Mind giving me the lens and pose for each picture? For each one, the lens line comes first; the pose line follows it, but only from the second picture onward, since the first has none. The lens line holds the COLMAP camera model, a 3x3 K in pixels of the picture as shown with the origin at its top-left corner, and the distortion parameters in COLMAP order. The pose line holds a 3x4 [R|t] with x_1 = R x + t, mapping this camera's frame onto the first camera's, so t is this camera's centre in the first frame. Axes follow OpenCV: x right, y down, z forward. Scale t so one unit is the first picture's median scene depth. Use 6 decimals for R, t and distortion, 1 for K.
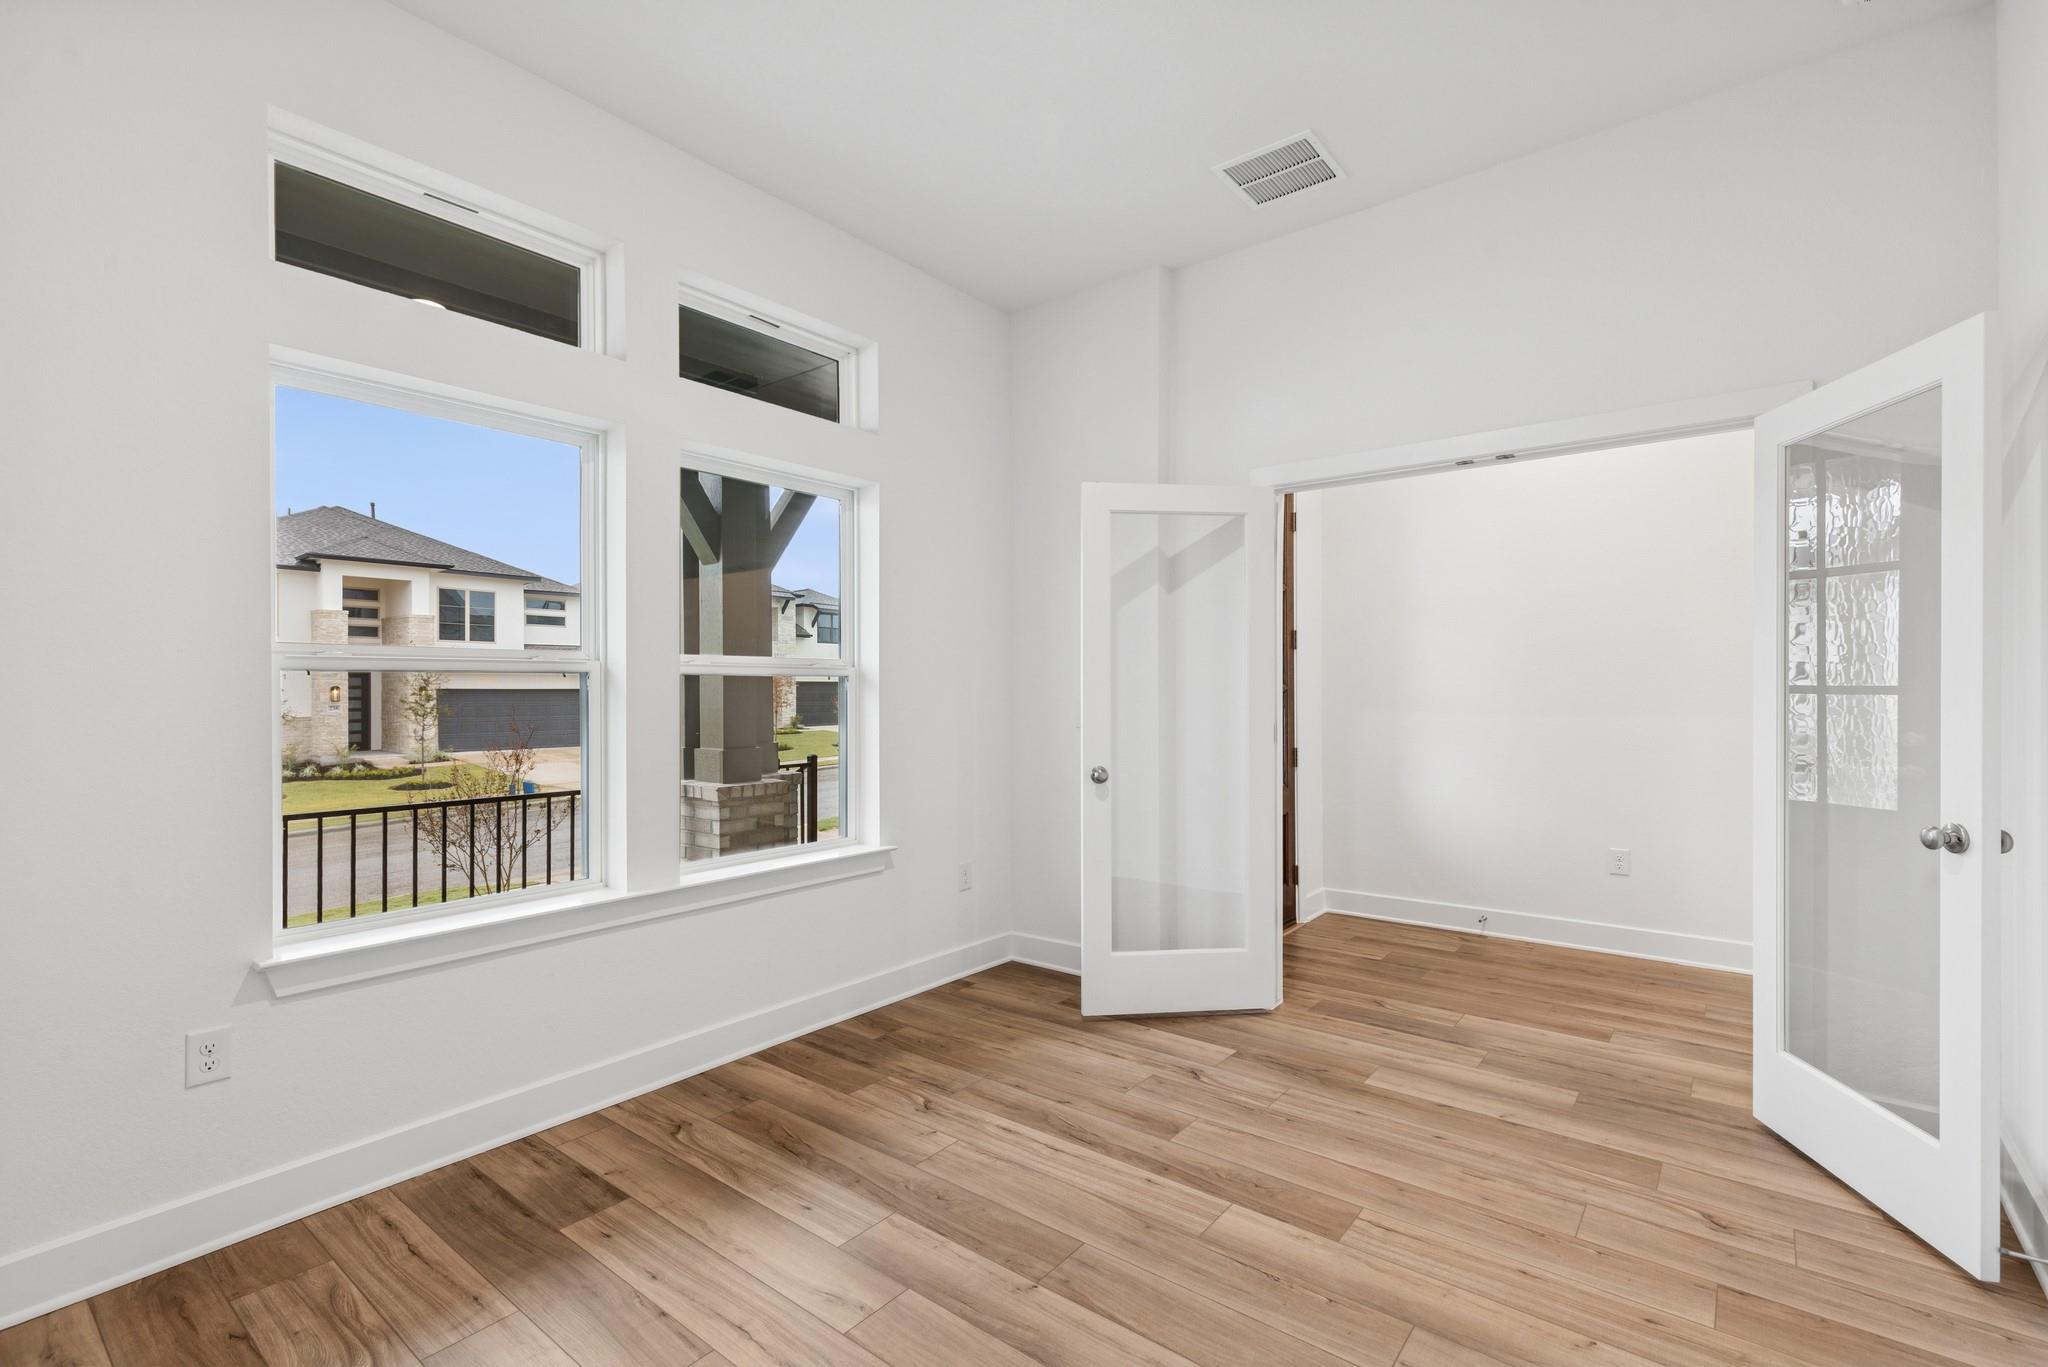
lens RADIAL K [[922.2, 0, 1020.0], [0, 922.2, 686.7], [0, 0, 1]] dist [0.007220, -0.001283]
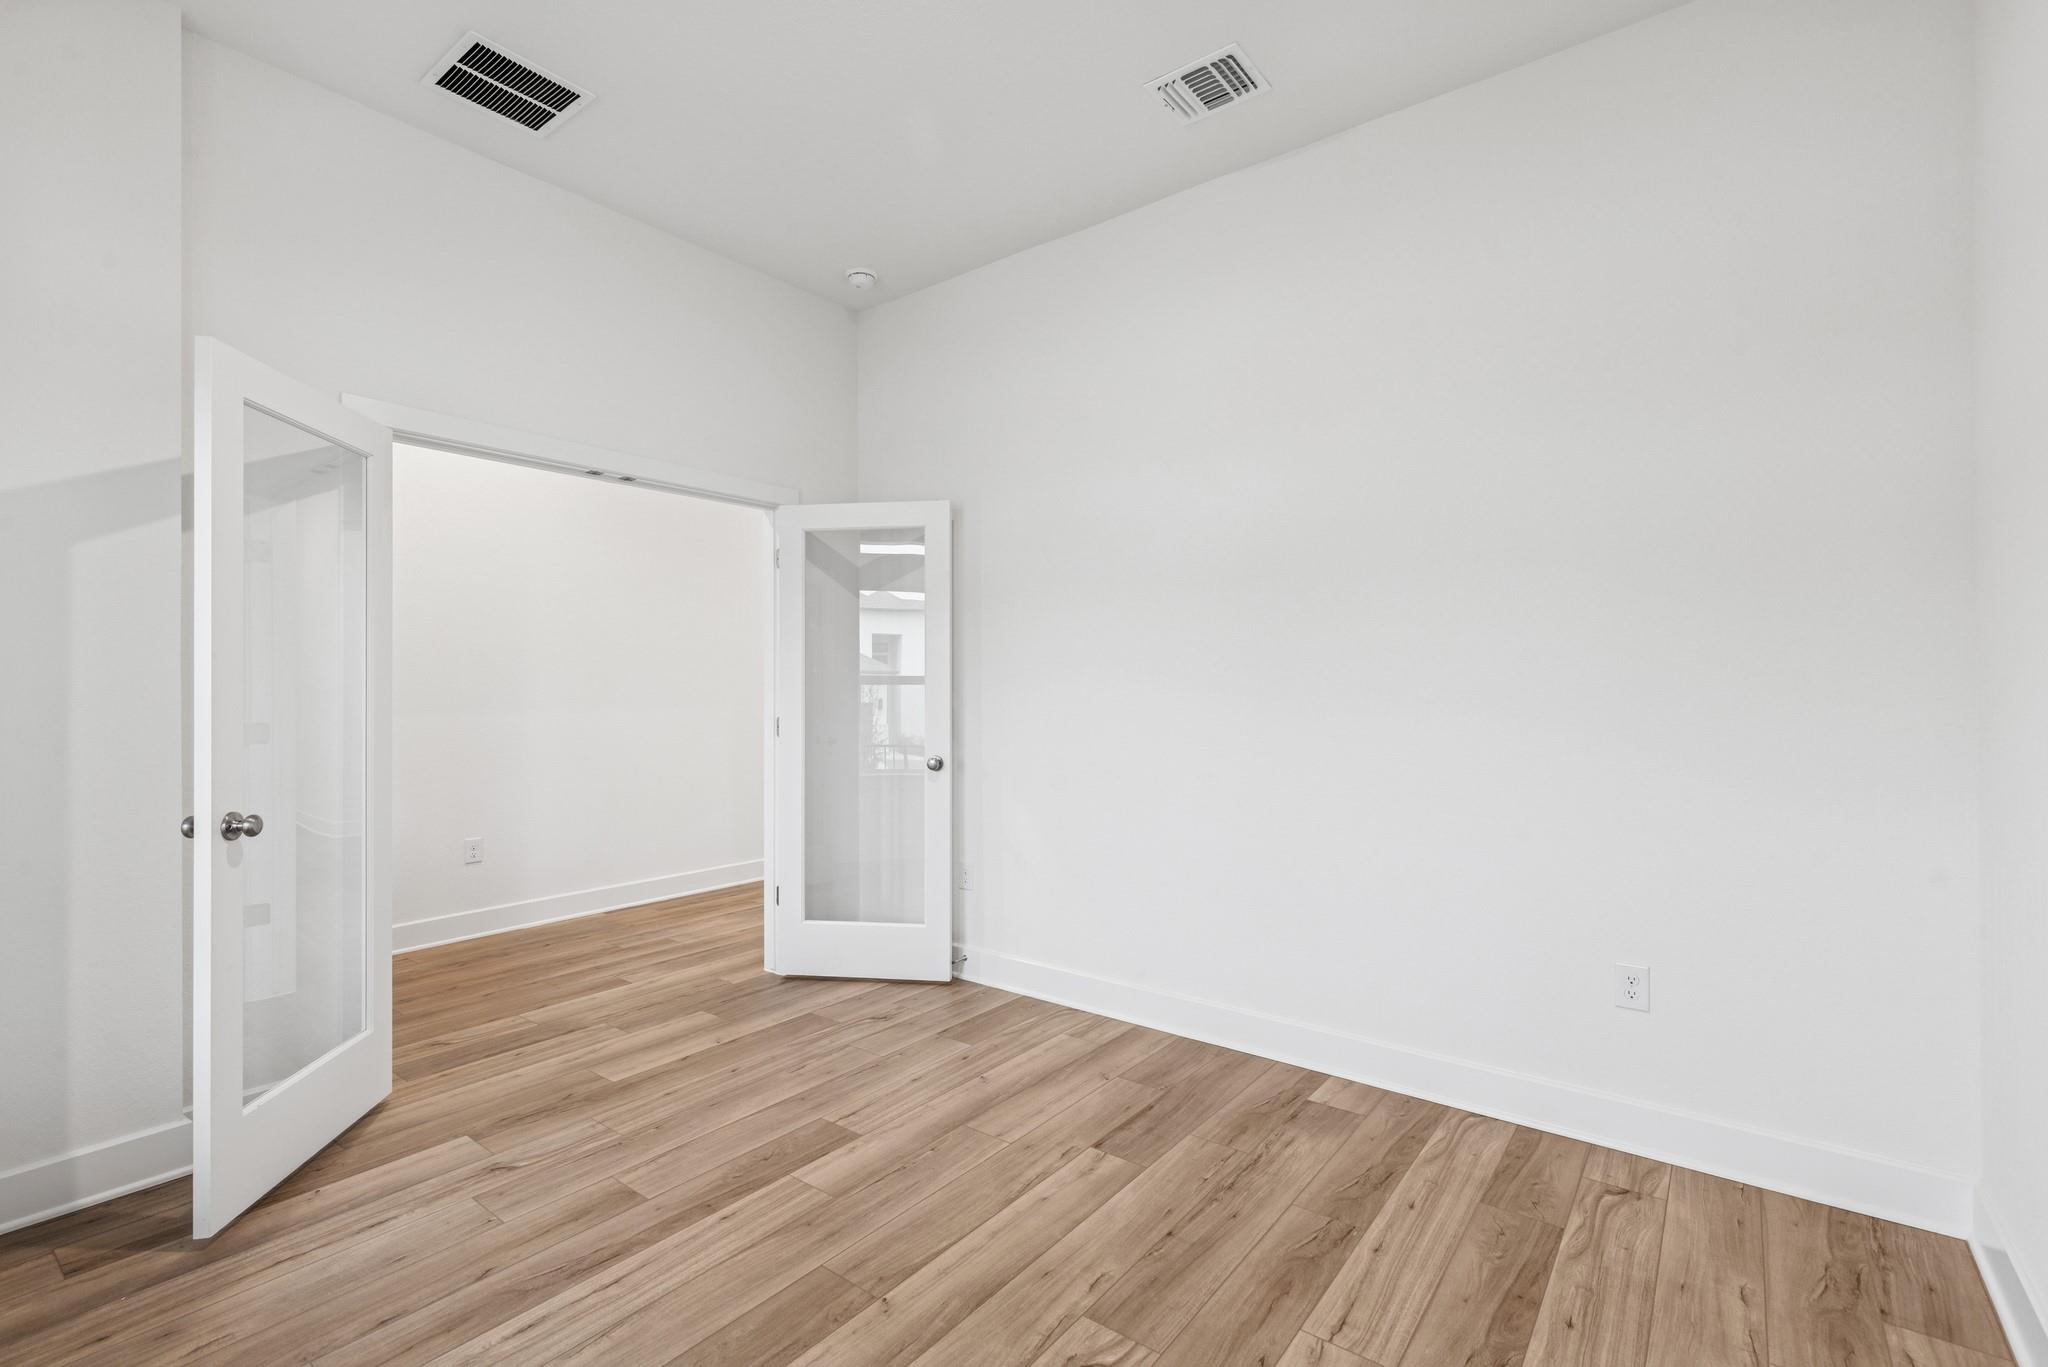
lens RADIAL K [[908.1, 0, 1017.9], [0, 908.1, 726.6], [0, 0, 1]] dist [0.010293, -0.000372]
pose [[-0.004959, -0.040908, 0.999151, -0.628982], [-0.000265, 0.999163, 0.040907, 0.002138], [-0.999988, -0.000062, -0.004965, 0.588236]]
